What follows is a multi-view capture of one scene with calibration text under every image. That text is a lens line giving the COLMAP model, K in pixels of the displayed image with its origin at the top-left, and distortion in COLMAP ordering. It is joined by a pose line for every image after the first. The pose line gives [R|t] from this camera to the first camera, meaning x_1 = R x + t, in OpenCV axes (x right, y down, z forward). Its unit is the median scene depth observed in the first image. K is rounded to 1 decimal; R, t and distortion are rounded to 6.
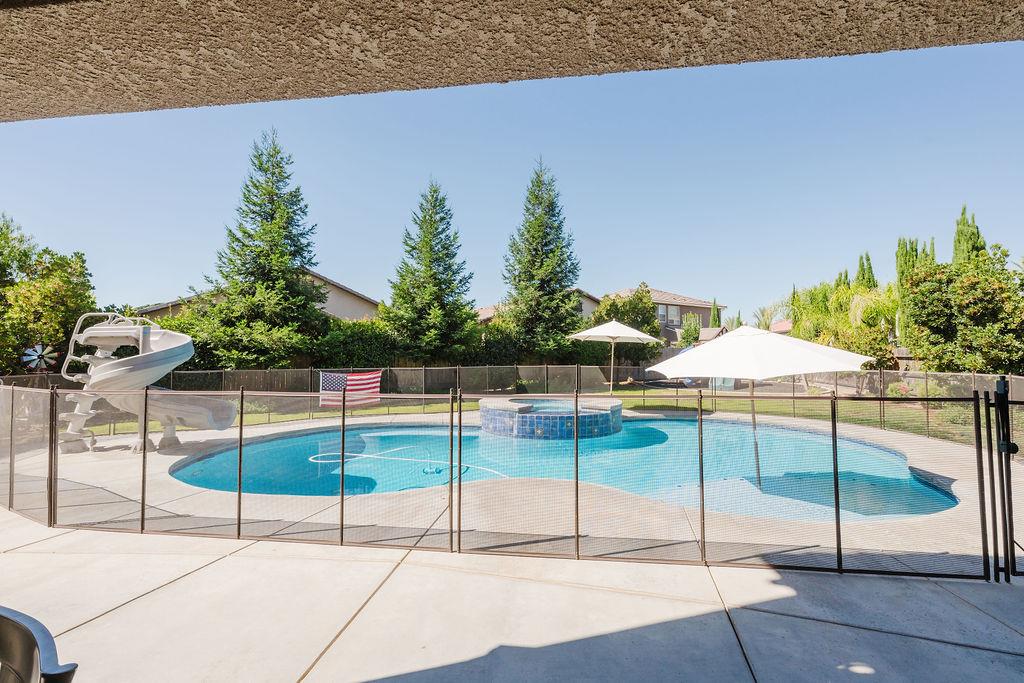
lens RADIAL K [[422.3, 0, 509.2], [0, 422.3, 338.2], [0, 0, 1]] dist [0.001030, 0.000300]
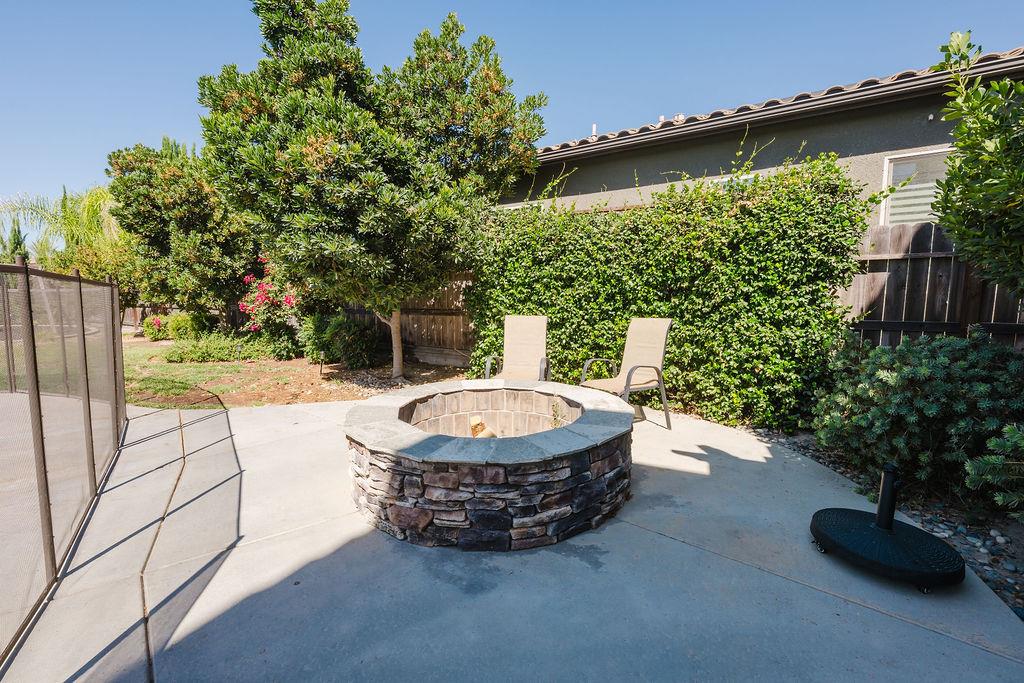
lens RADIAL K [[420.0, 0, 514.6], [0, 420.0, 335.9], [0, 0, 1]] dist [0.000217, 0.000163]
pose [[0.278729, -0.092650, 0.955890, 0.319368], [-0.036460, 0.993597, 0.106937, 0.030986], [-0.959677, -0.064658, 0.273567, 0.120629]]
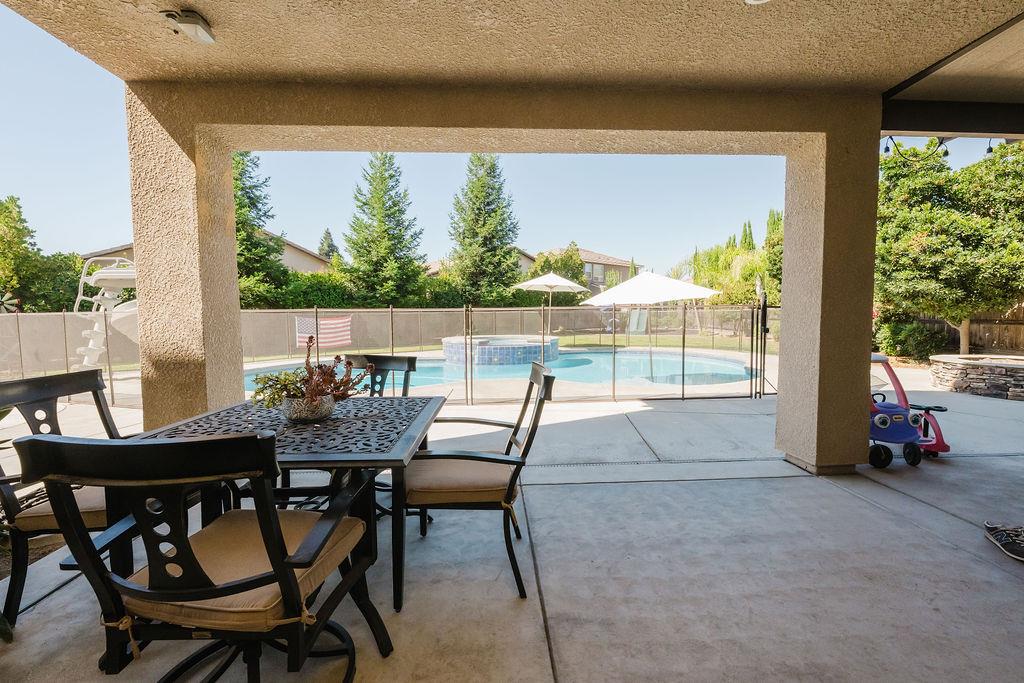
lens RADIAL K [[420.0, 0, 514.6], [0, 420.0, 335.9], [0, 0, 1]] dist [0.000217, 0.000163]
pose [[0.984353, -0.018347, 0.175252, -0.050539], [0.002239, 0.995787, 0.091670, 0.020382], [-0.176196, -0.089844, 0.980247, -0.125975]]
